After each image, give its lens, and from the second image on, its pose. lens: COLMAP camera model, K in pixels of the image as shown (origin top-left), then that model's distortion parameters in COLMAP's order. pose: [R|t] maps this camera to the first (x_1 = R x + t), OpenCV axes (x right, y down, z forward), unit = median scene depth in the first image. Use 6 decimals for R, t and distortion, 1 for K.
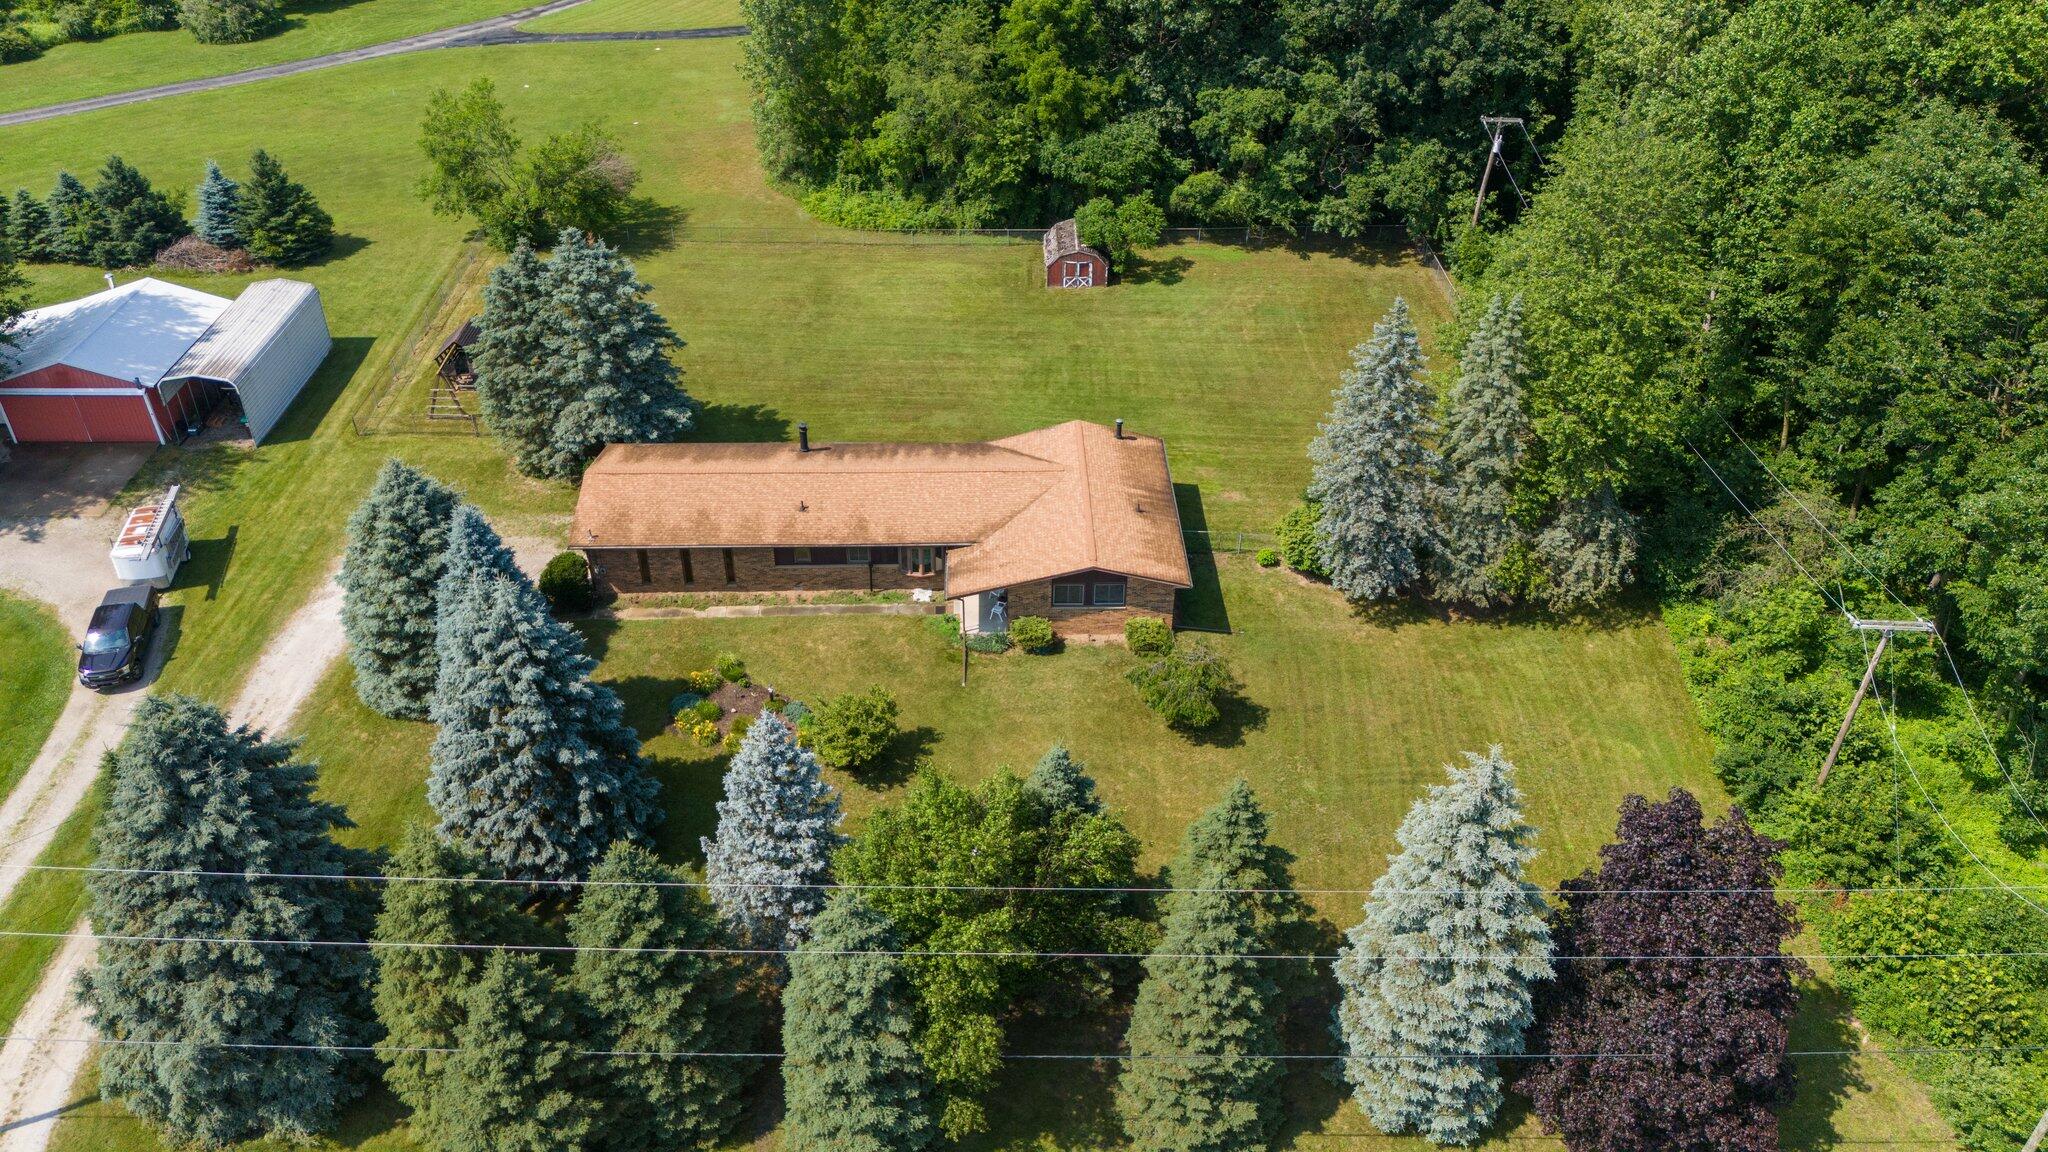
lens RADIAL K [[1507.1, 0, 1018.1], [0, 1507.1, 576.1], [0, 0, 1]] dist [0.062815, -0.047565]
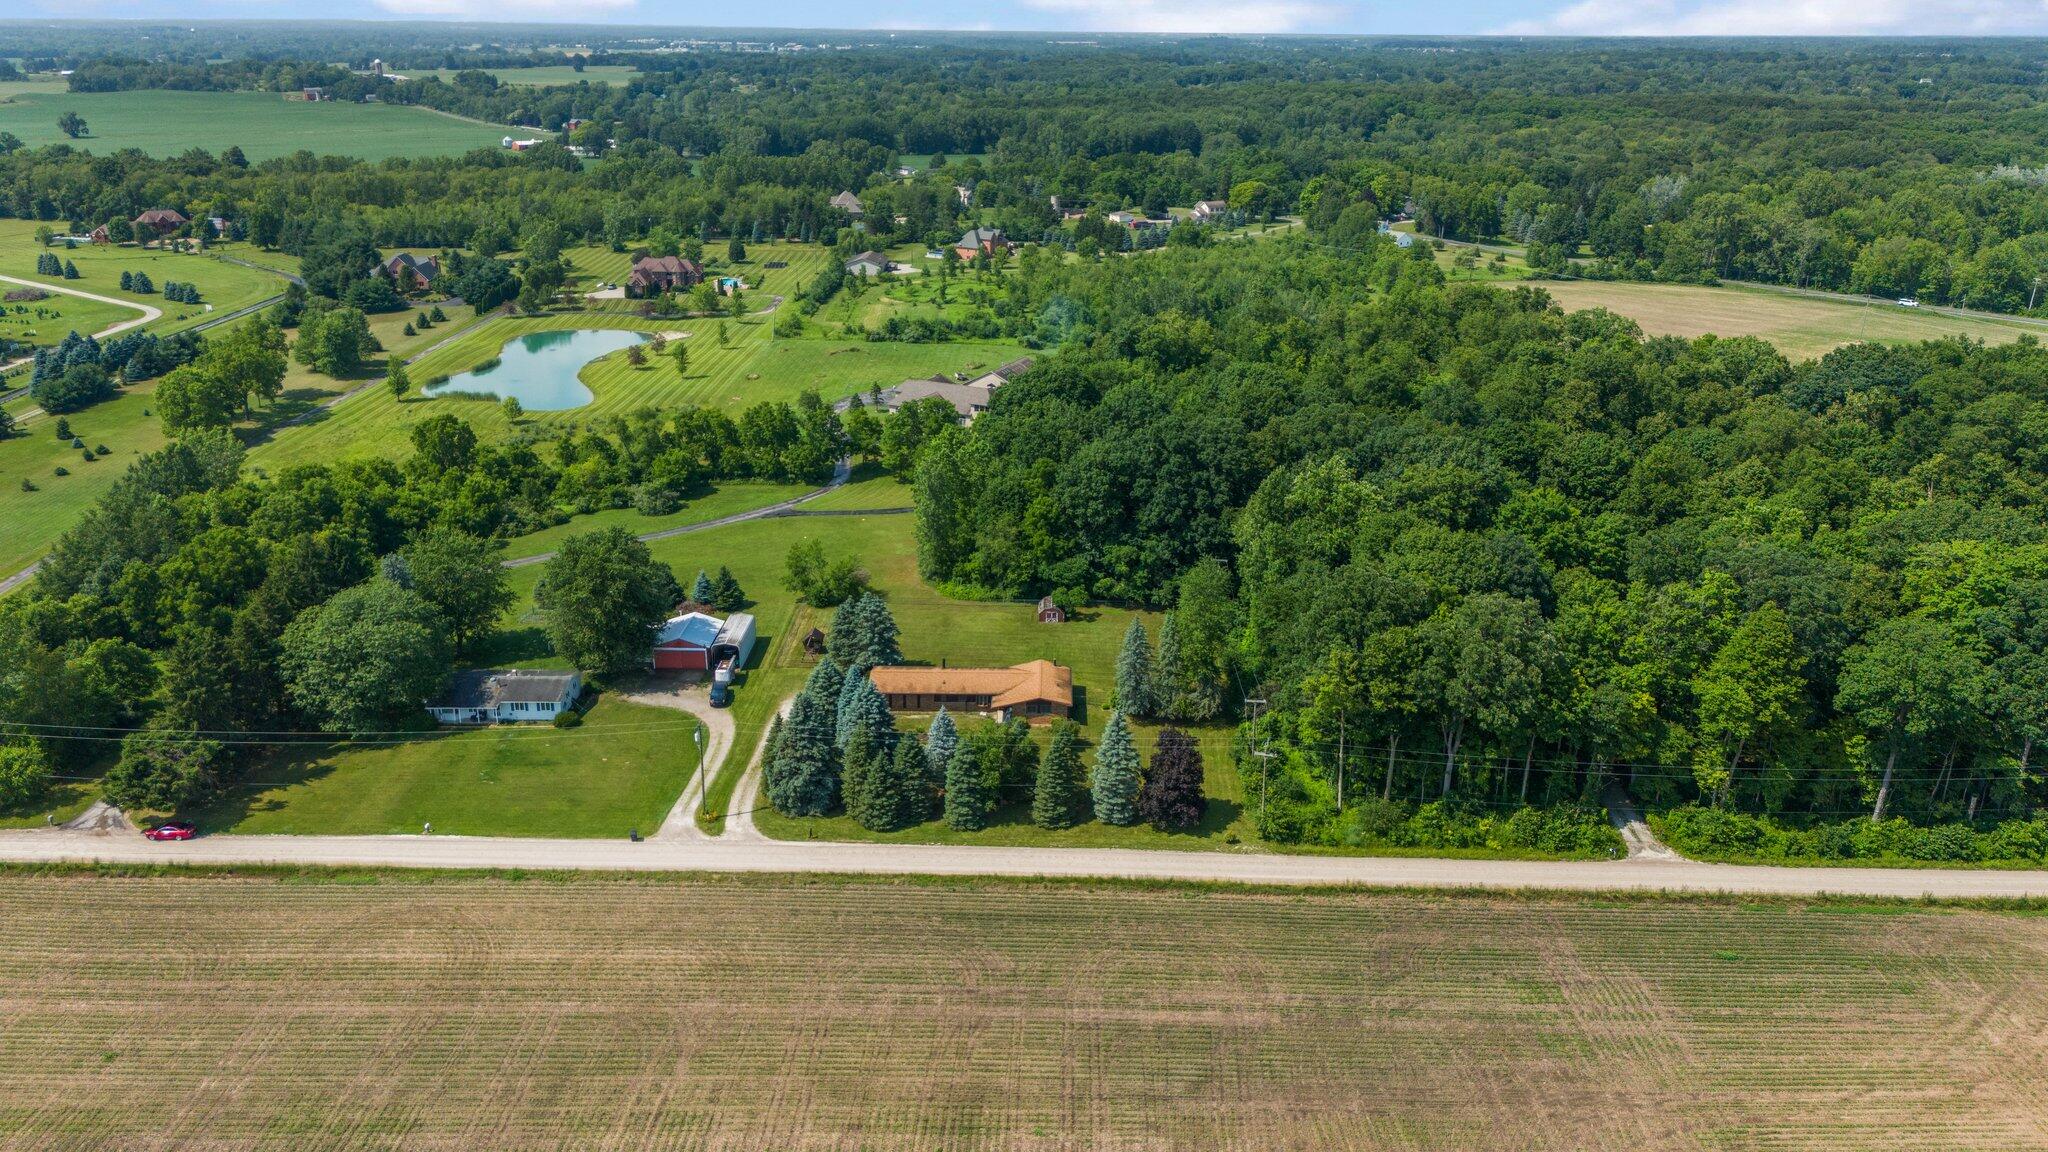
lens RADIAL K [[1490.3, 0, 1024.0], [0, 1490.3, 576.0], [0, 0, 1]] dist [0.089993, -0.098958]
pose [[0.999069, 0.013729, -0.040908, 0.092942], [-0.024112, 0.963835, -0.265408, 0.375562], [0.035784, 0.266147, 0.963268, -1.335596]]
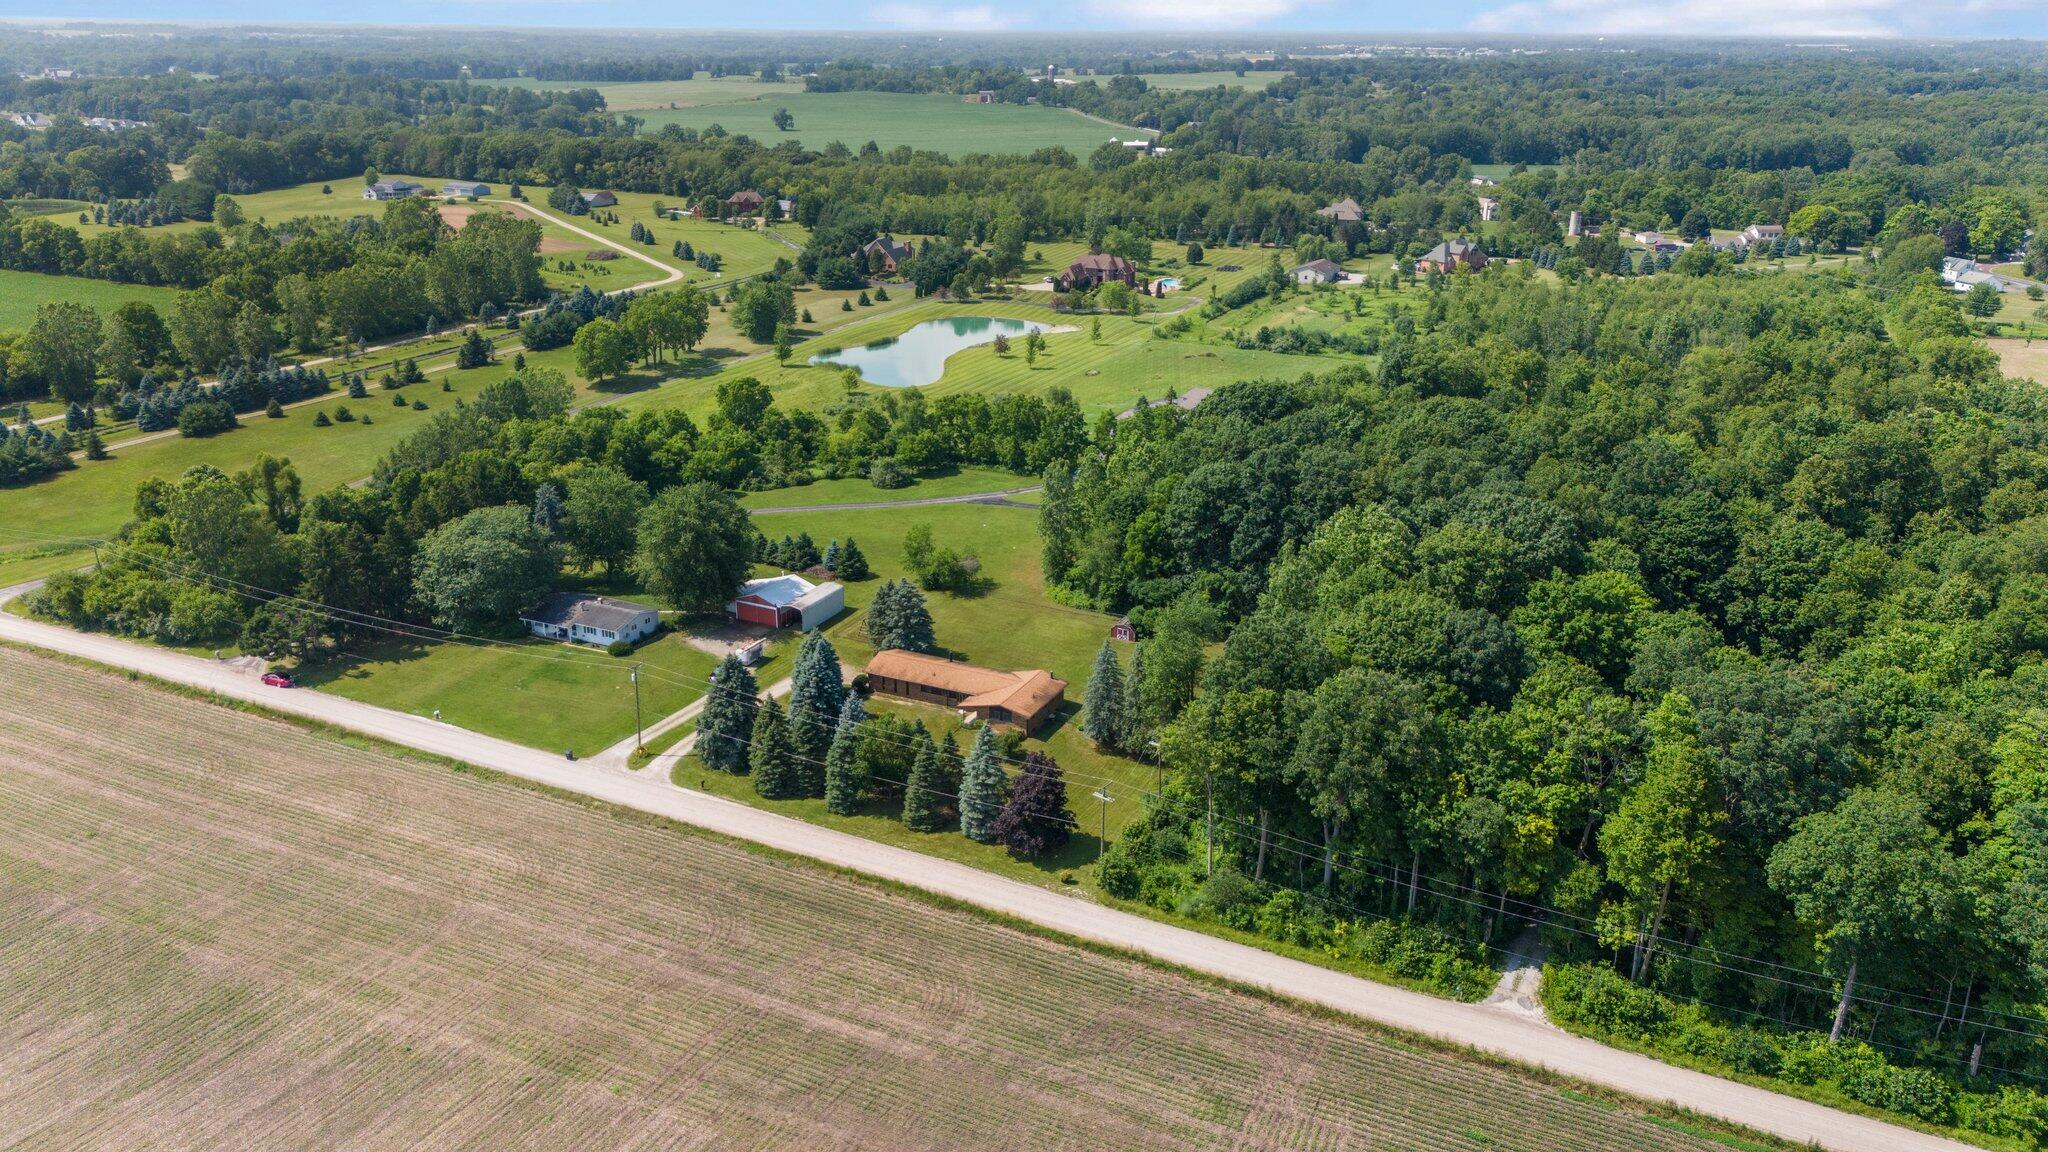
lens RADIAL K [[1490.3, 0, 1024.0], [0, 1490.3, 576.0], [0, 0, 1]] dist [0.089993, -0.098958]
pose [[0.887476, 0.156859, -0.433339, 0.906939], [-0.267818, 0.940759, -0.207956, 0.241644], [0.375047, 0.300612, 0.876910, -1.136319]]
